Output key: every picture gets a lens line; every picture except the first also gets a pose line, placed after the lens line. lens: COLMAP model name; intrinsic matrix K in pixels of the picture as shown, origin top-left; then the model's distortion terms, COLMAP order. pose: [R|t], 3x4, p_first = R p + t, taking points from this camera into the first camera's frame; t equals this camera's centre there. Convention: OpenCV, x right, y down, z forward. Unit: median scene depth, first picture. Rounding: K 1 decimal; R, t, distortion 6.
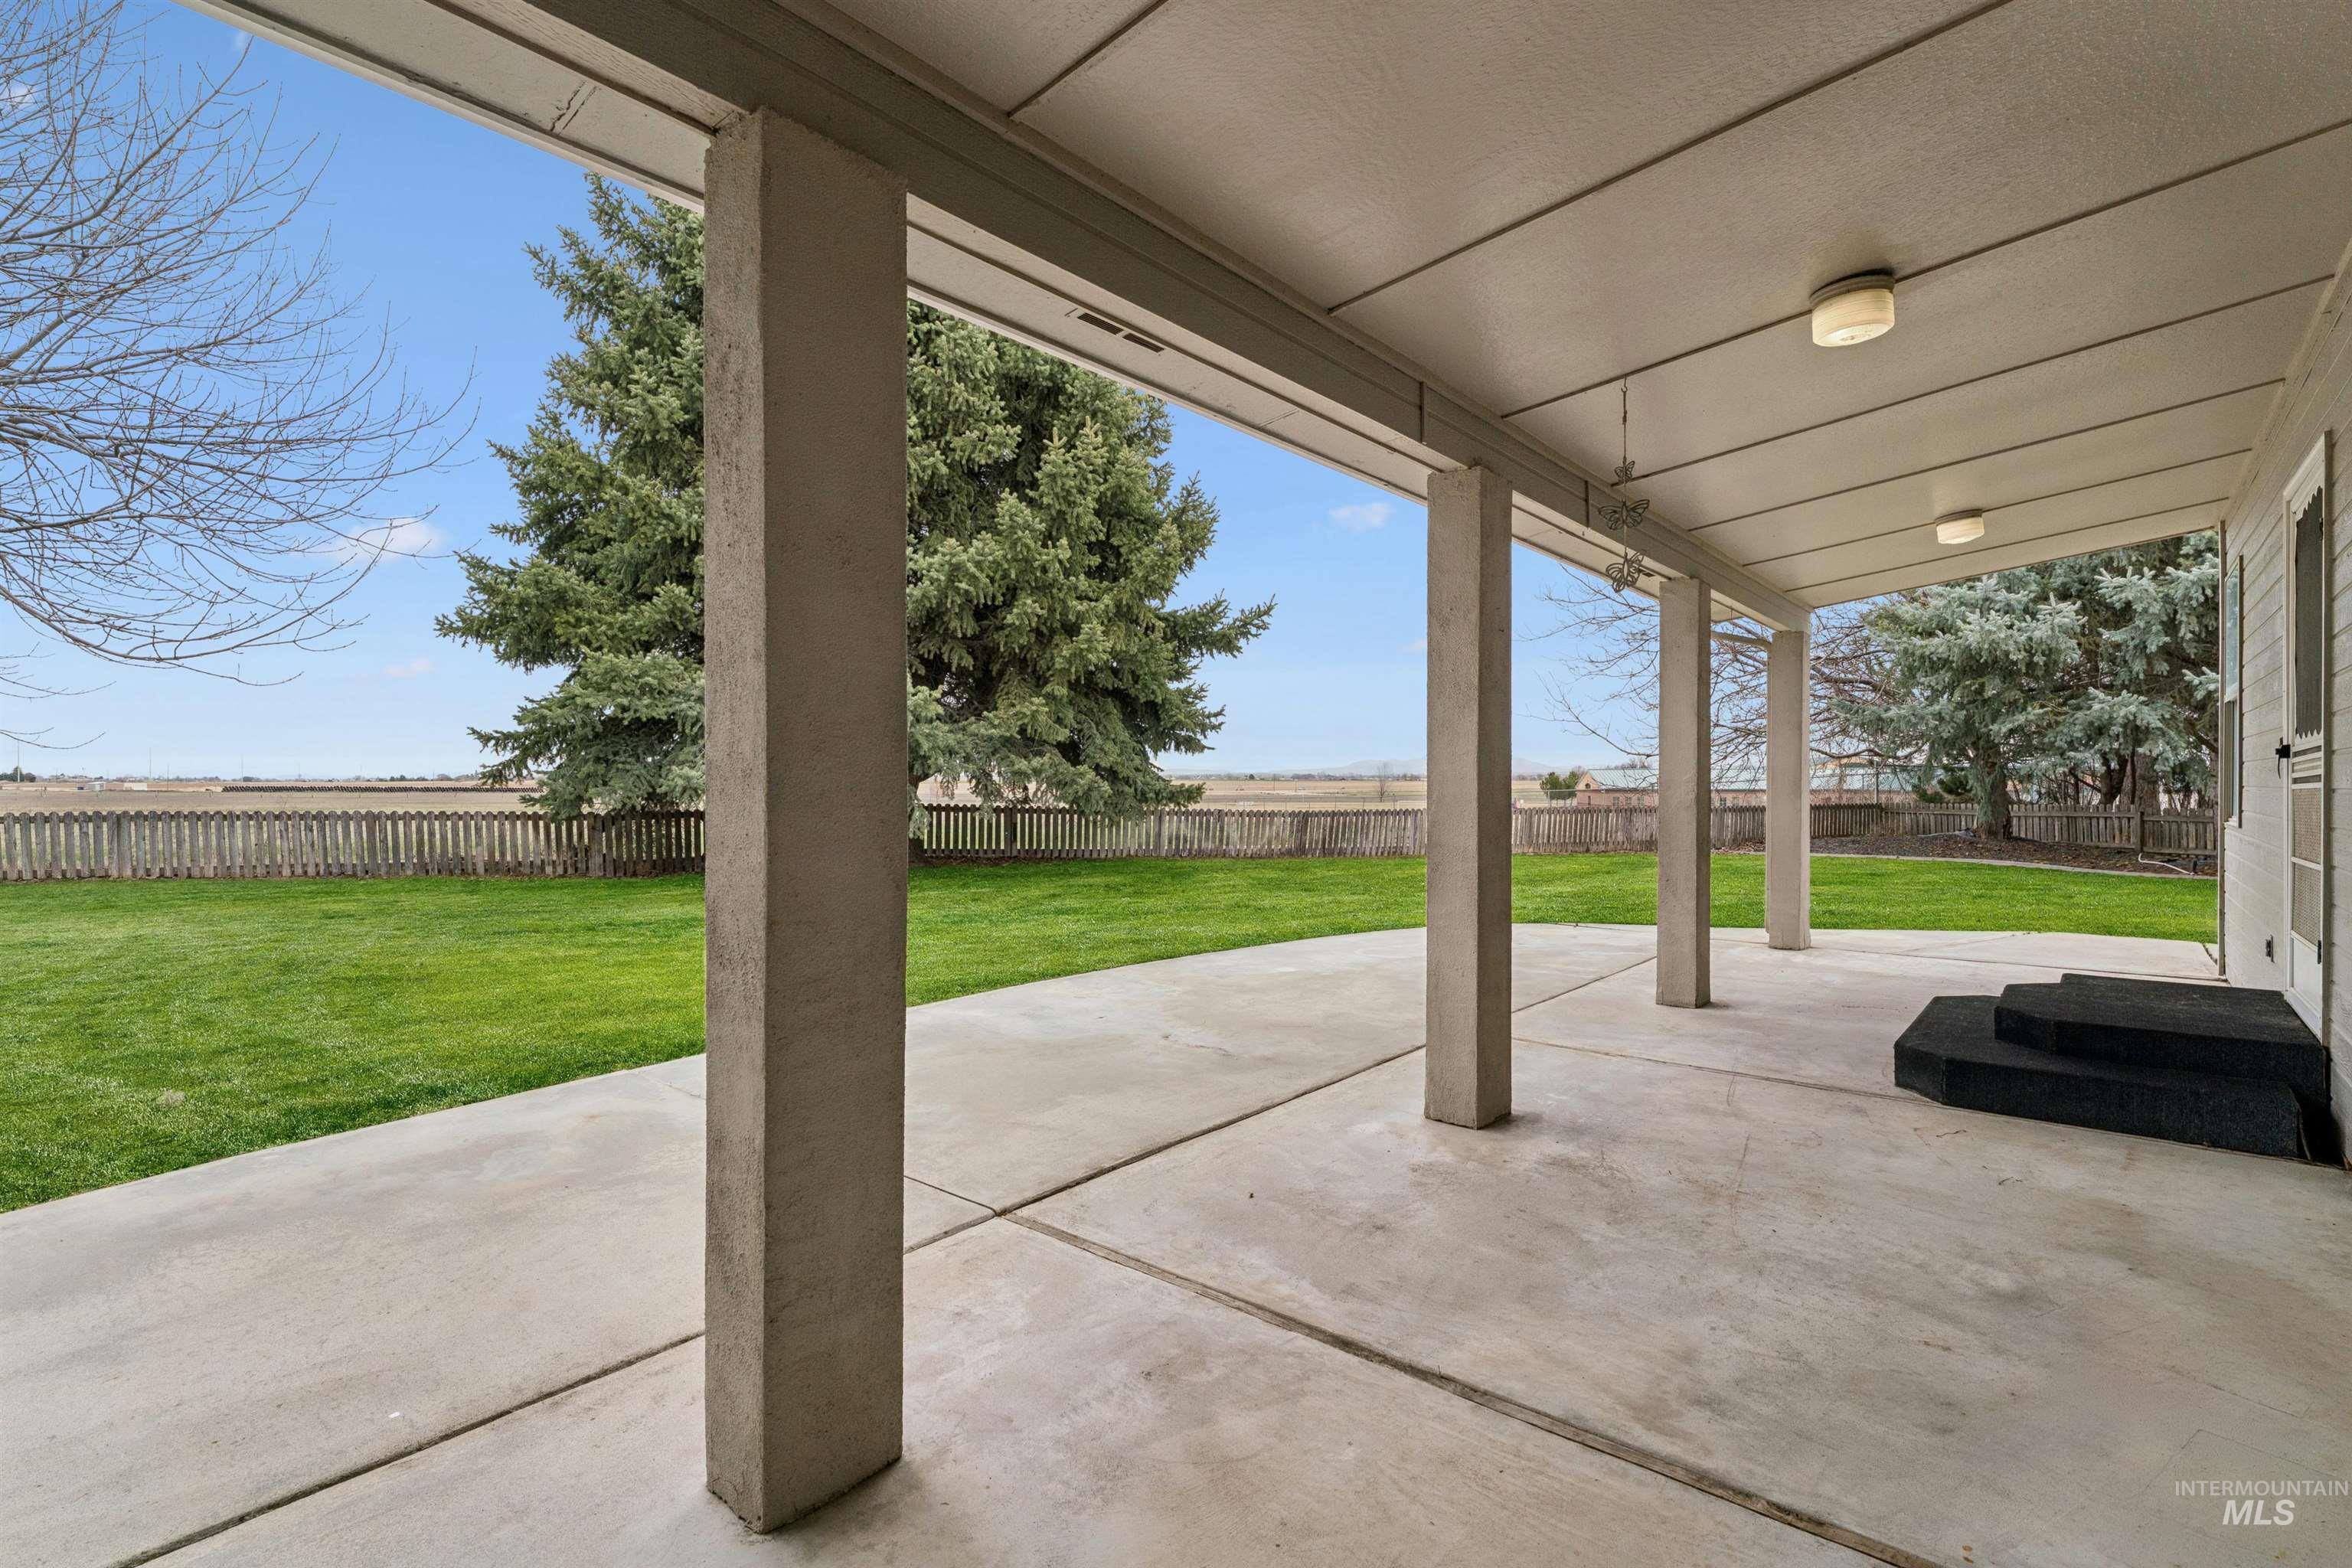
lens RADIAL K [[1099.7, 0, 1176.0], [0, 1099.7, 784.0], [0, 0, 1]] dist [0.000611, 0.000154]
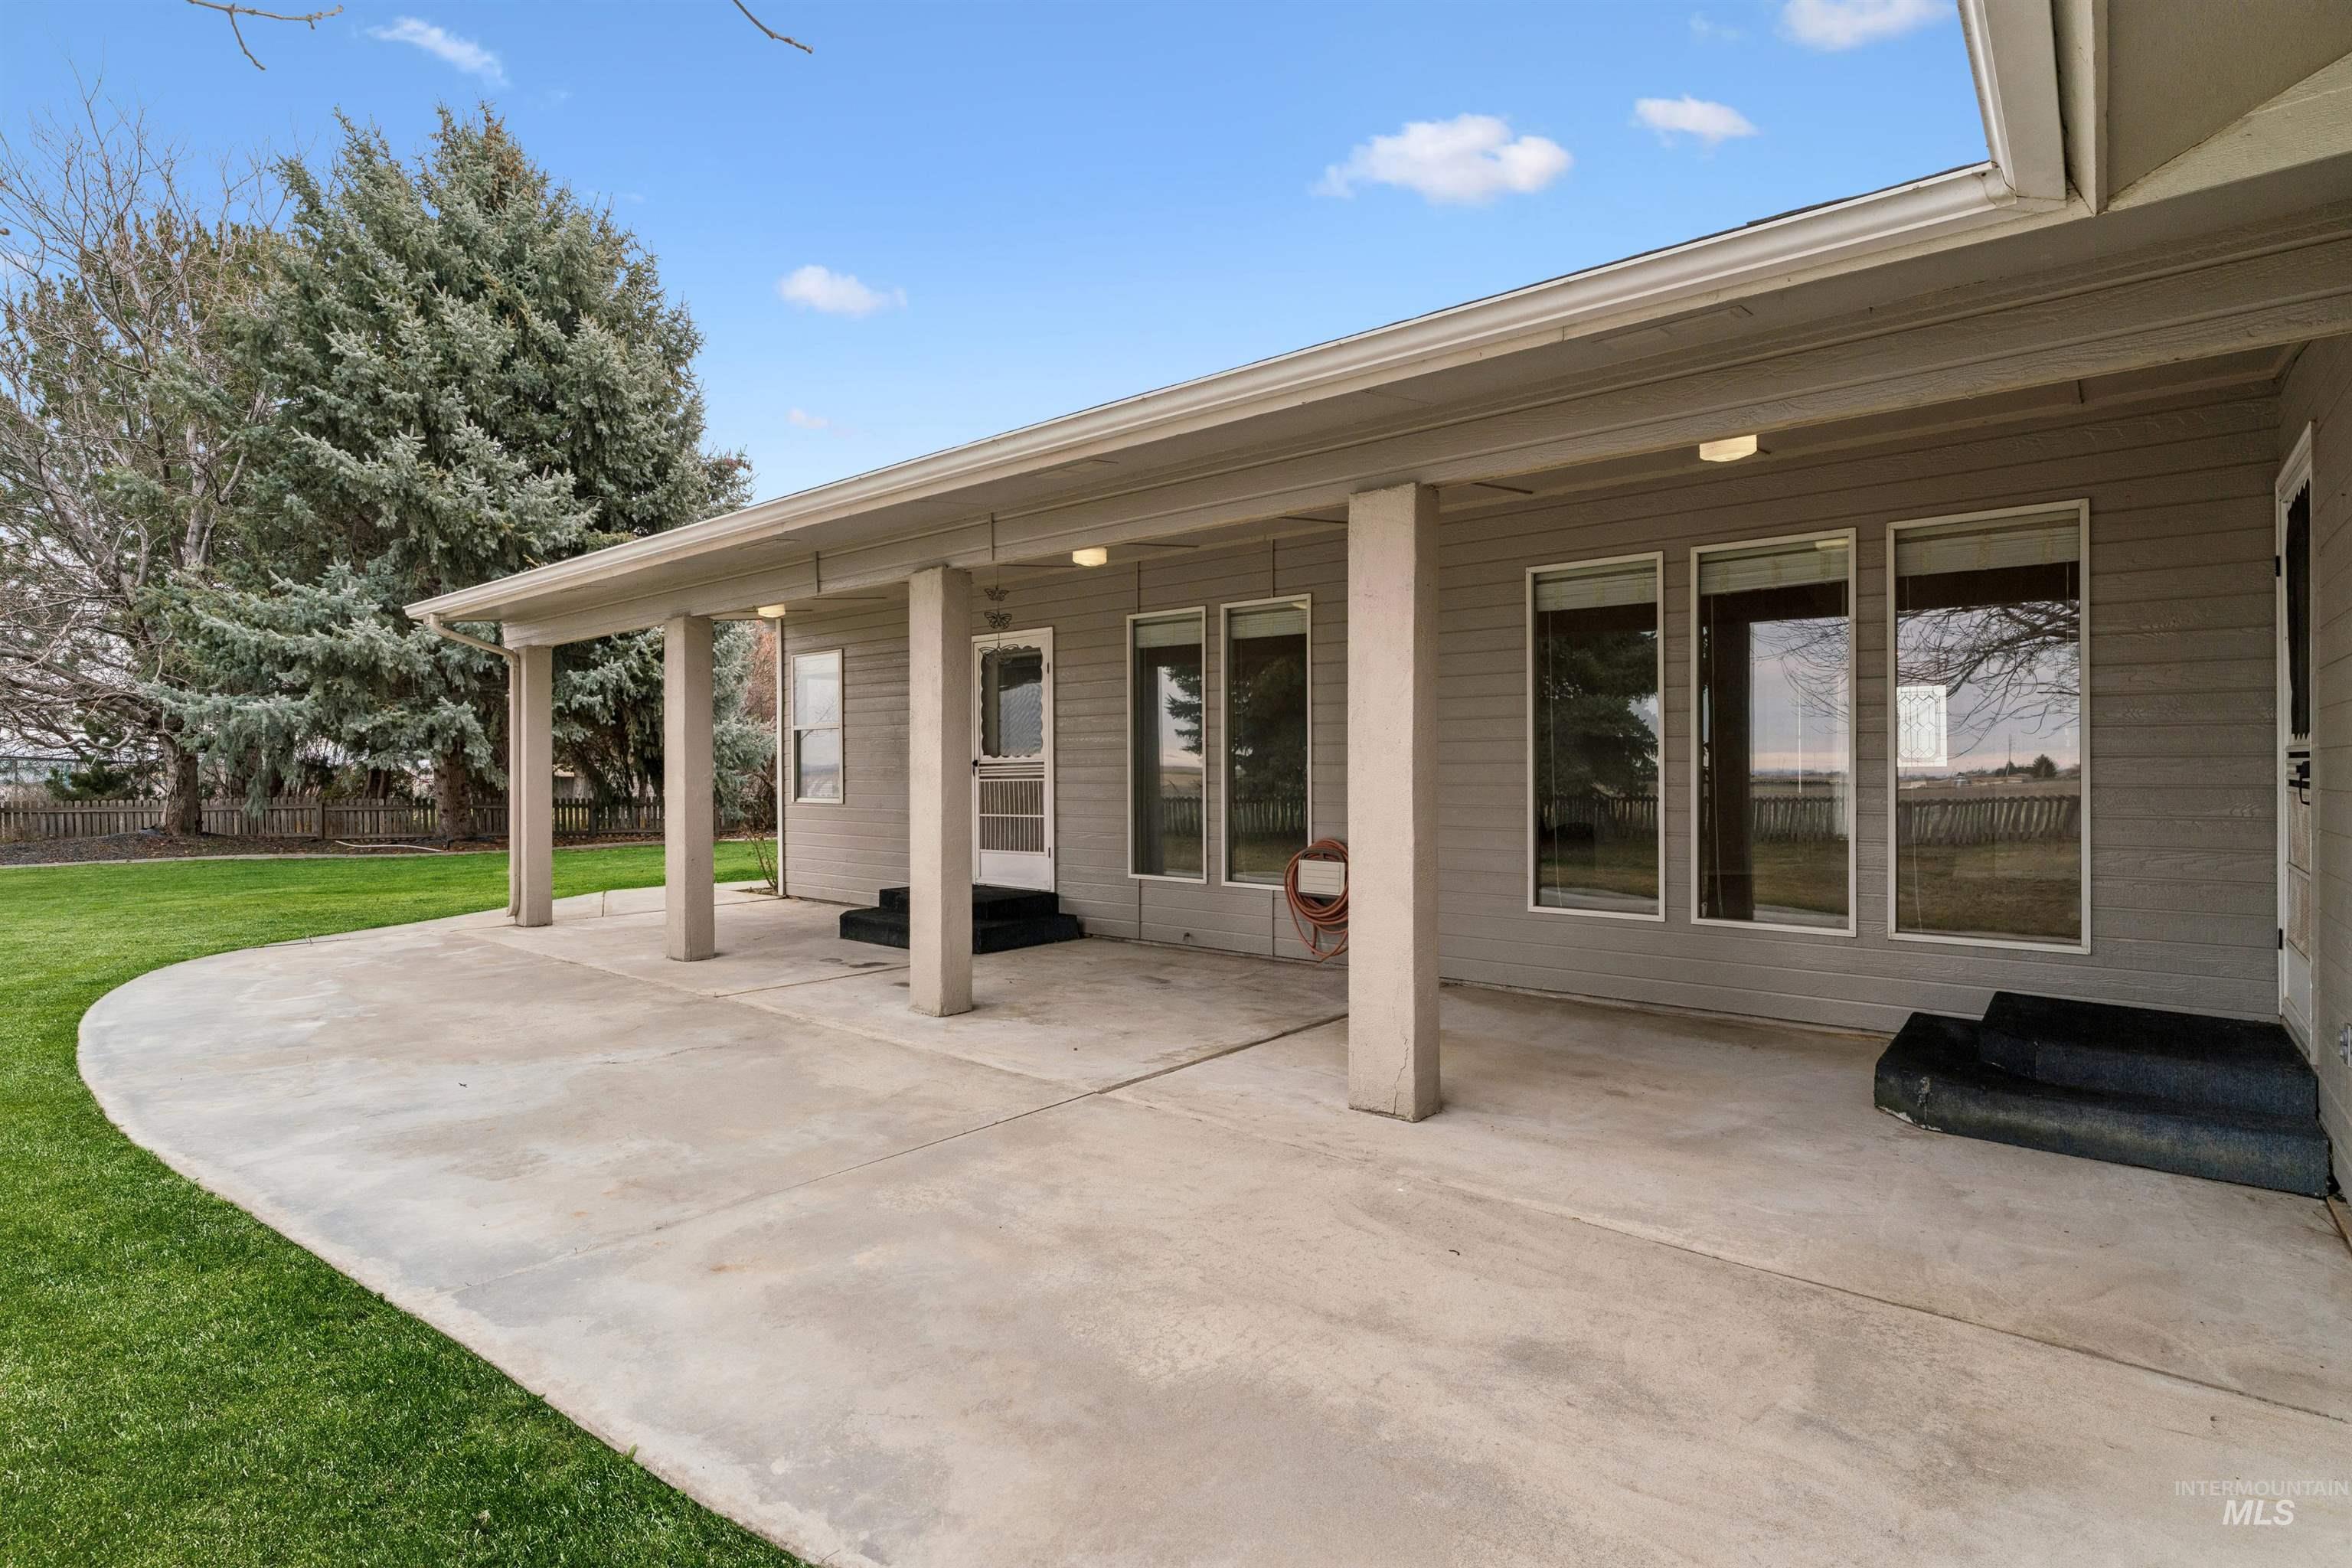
lens RADIAL K [[1141.4, 0, 1176.0], [0, 1141.4, 784.0], [0, 0, 1]] dist [0.001978, 0.000244]
pose [[-0.011913, -0.008710, 0.999891, -1.453518], [0.002316, 0.999959, 0.008738, -0.009292], [-0.999926, 0.002420, -0.011892, 0.839015]]
